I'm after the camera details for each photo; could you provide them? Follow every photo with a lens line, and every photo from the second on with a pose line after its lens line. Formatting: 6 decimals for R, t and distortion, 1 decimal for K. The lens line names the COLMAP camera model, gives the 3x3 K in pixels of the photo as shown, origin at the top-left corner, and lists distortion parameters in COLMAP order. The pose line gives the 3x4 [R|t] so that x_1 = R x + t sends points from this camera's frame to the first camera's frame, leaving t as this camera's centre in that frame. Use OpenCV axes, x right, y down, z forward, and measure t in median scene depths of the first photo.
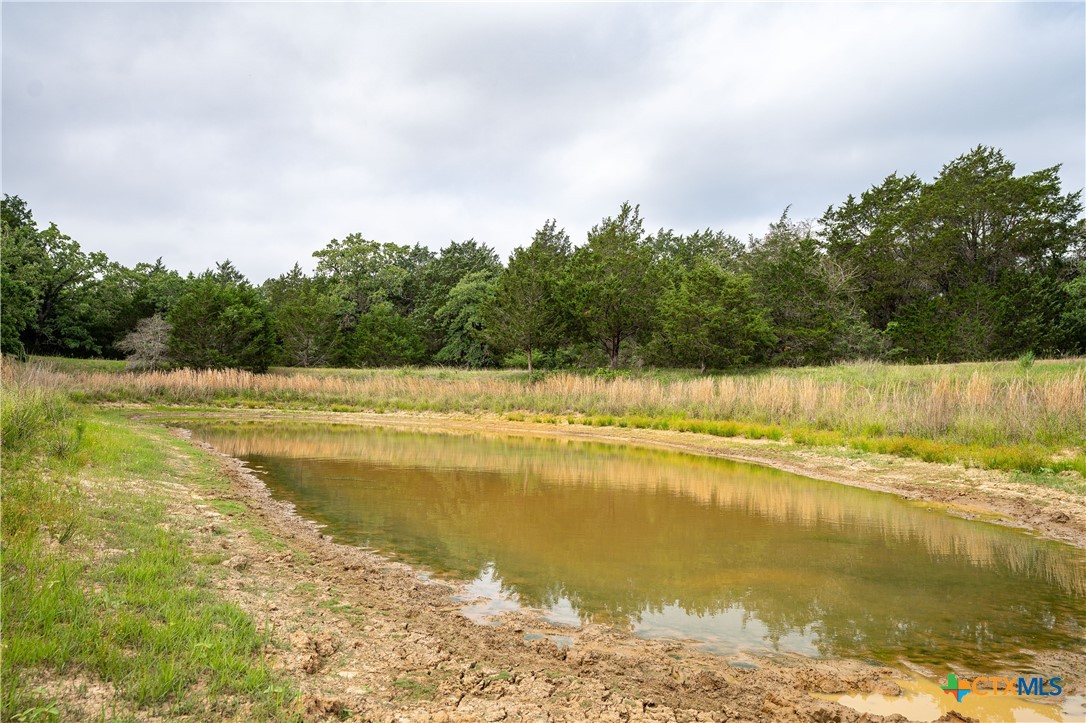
lens RADIAL K [[804.6, 0, 543.2], [0, 804.6, 359.3], [0, 0, 1]] dist [0.001861, 0.008902]
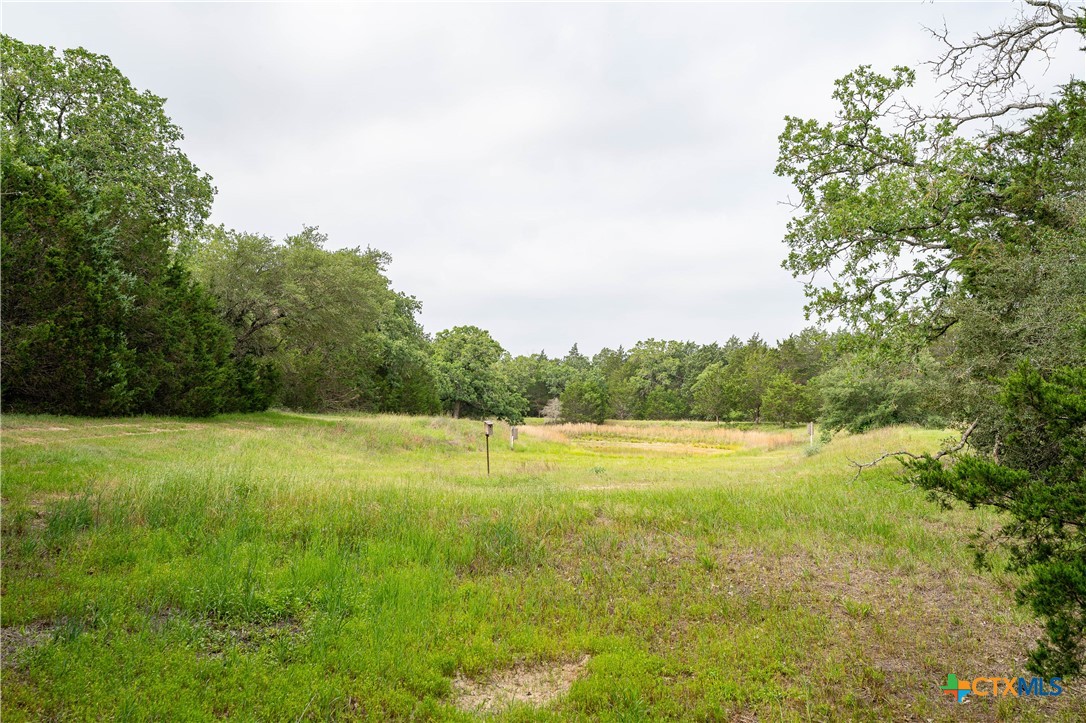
lens RADIAL K [[1029.1, 0, 541.4], [0, 1029.1, 365.2], [0, 0, 1]] dist [0.054399, 0.000000]
pose [[0.923578, -0.020741, -0.382850, 0.550287], [0.018913, 0.999785, -0.008538, -0.117647], [0.382945, 0.000644, 0.923771, -1.576102]]
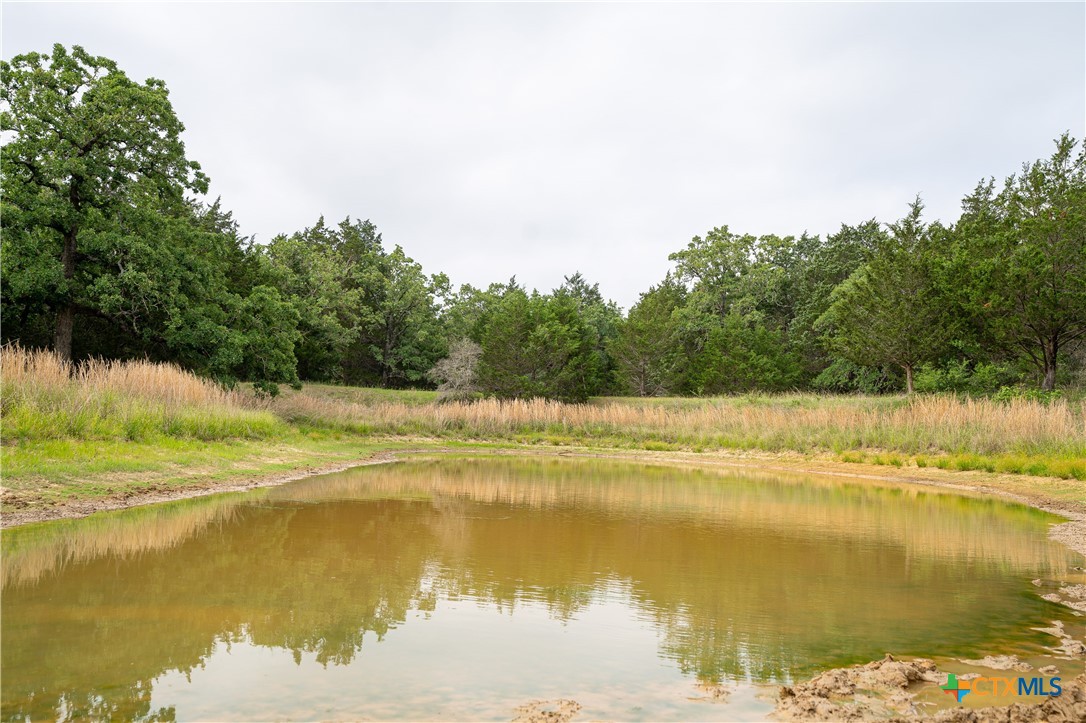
lens RADIAL K [[1029.1, 0, 540.4], [0, 1029.1, 365.8], [0, 0, 1]] dist [0.054399, 0.000000]
pose [[0.882852, -0.029059, -0.468751, 0.108656], [0.015193, 0.999329, -0.033337, 0.012980], [0.469405, 0.022310, 0.882701, 0.052328]]
